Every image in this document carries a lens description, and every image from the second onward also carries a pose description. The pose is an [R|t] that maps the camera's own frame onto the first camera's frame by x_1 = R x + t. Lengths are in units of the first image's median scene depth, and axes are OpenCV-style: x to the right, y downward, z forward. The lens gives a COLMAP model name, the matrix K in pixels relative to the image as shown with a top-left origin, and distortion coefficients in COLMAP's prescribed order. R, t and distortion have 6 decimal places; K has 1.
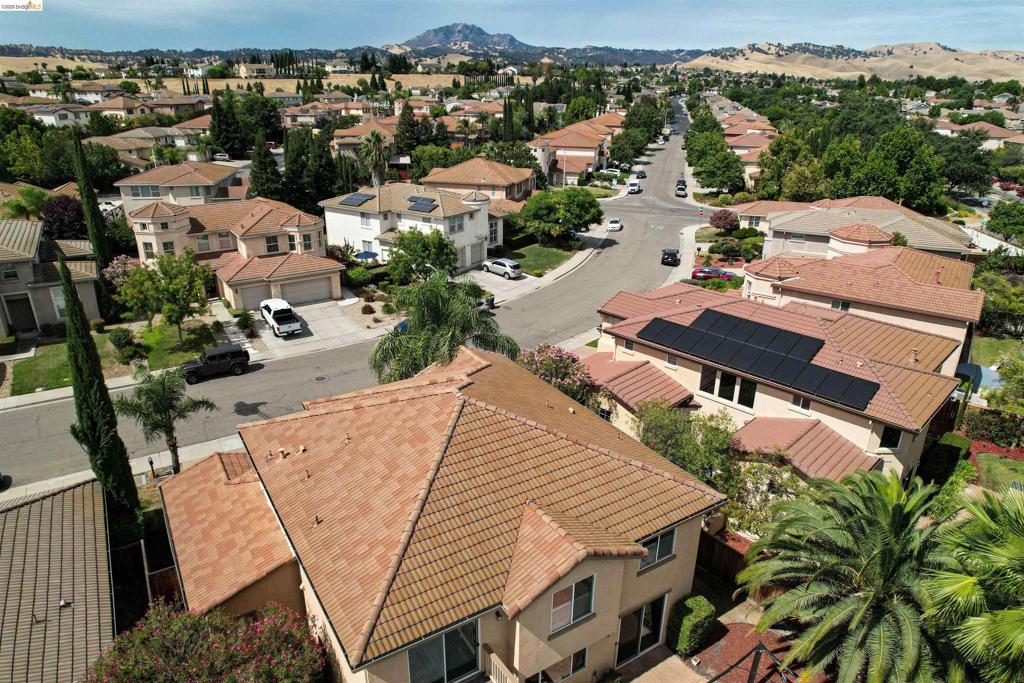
lens RADIAL K [[651.7, 0, 514.8], [0, 651.7, 350.8], [0, 0, 1]] dist [-0.087162, 0.074919]
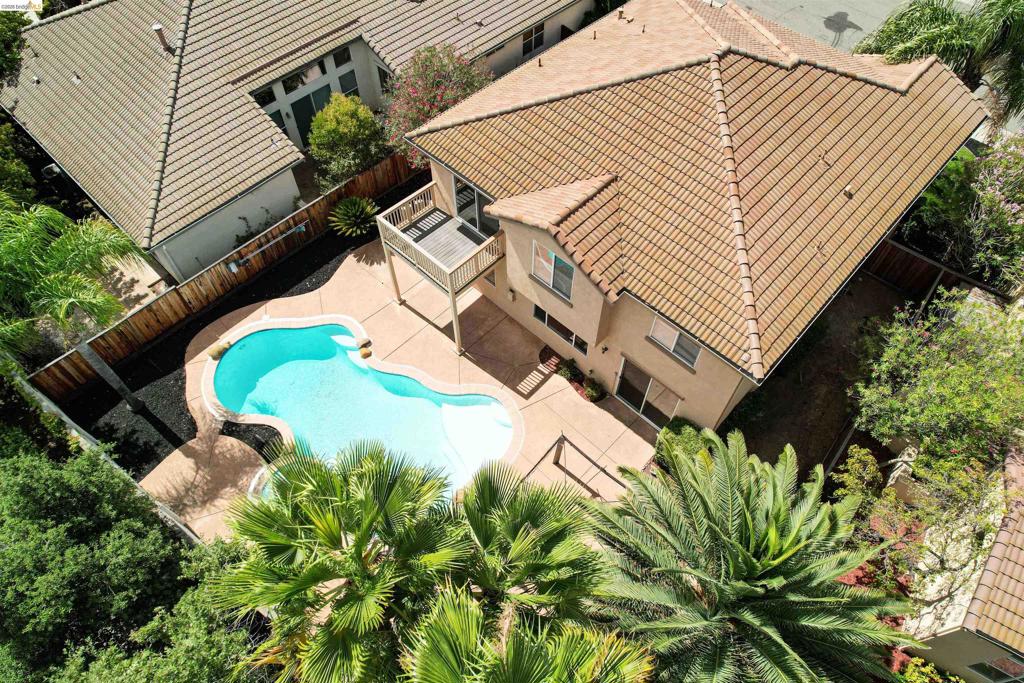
lens RADIAL K [[651.7, 0, 514.8], [0, 651.7, 350.8], [0, 0, 1]] dist [-0.087162, 0.074919]
pose [[0.233988, 0.804950, -0.545258, 0.683847], [-0.366389, 0.592485, 0.717441, -0.222199], [0.900560, 0.031904, 0.433559, 0.485763]]
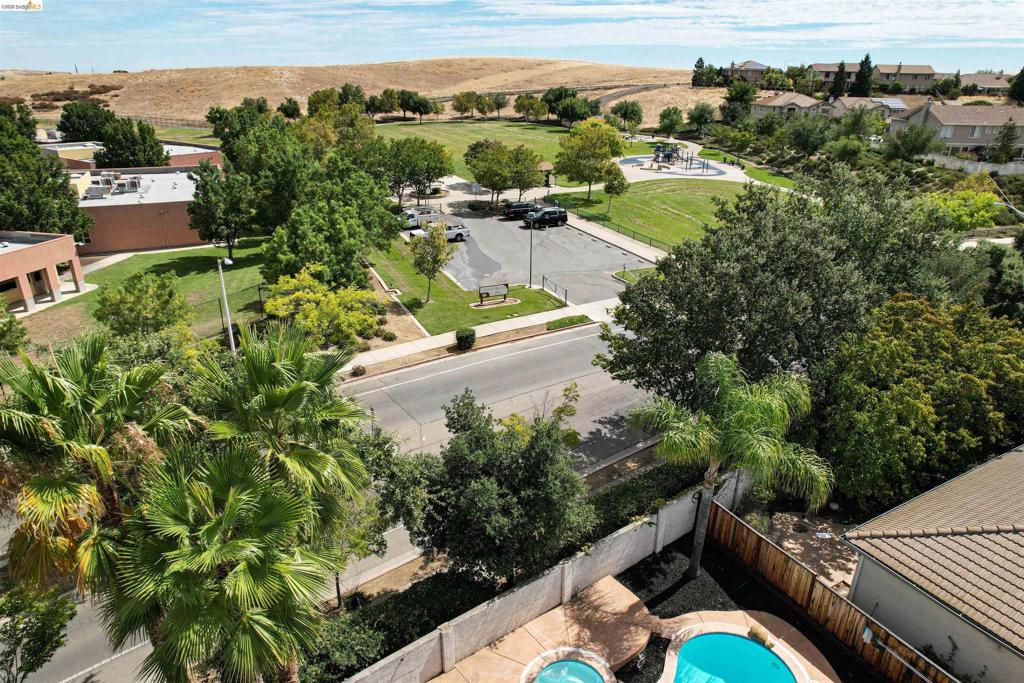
lens RADIAL K [[651.7, 0, 514.8], [0, 651.7, 350.8], [0, 0, 1]] dist [-0.087162, 0.074919]
pose [[-0.997846, -0.047861, 0.044869, 0.295510], [-0.002167, 0.707609, 0.706600, -0.246837], [-0.065568, 0.704981, -0.706189, 0.937149]]
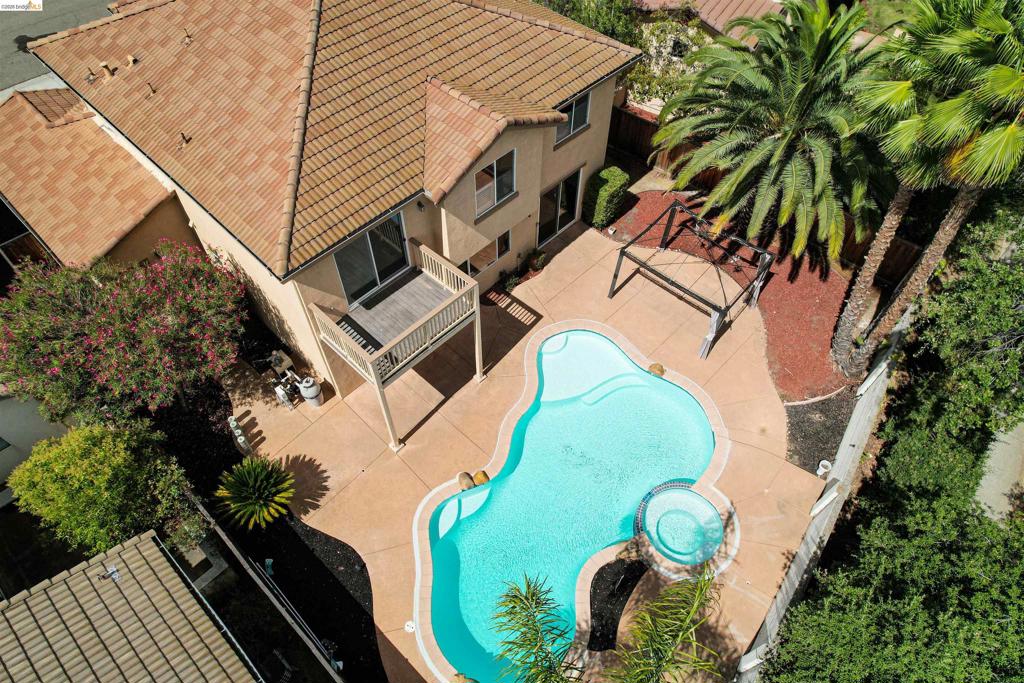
lens RADIAL K [[651.7, 0, 514.8], [0, 651.7, 350.8], [0, 0, 1]] dist [-0.087162, 0.074919]
pose [[0.971516, -0.191922, 0.139006, -0.057343], [0.090013, 0.841490, 0.532721, 0.091661], [-0.219213, -0.505035, 0.834797, 0.076347]]
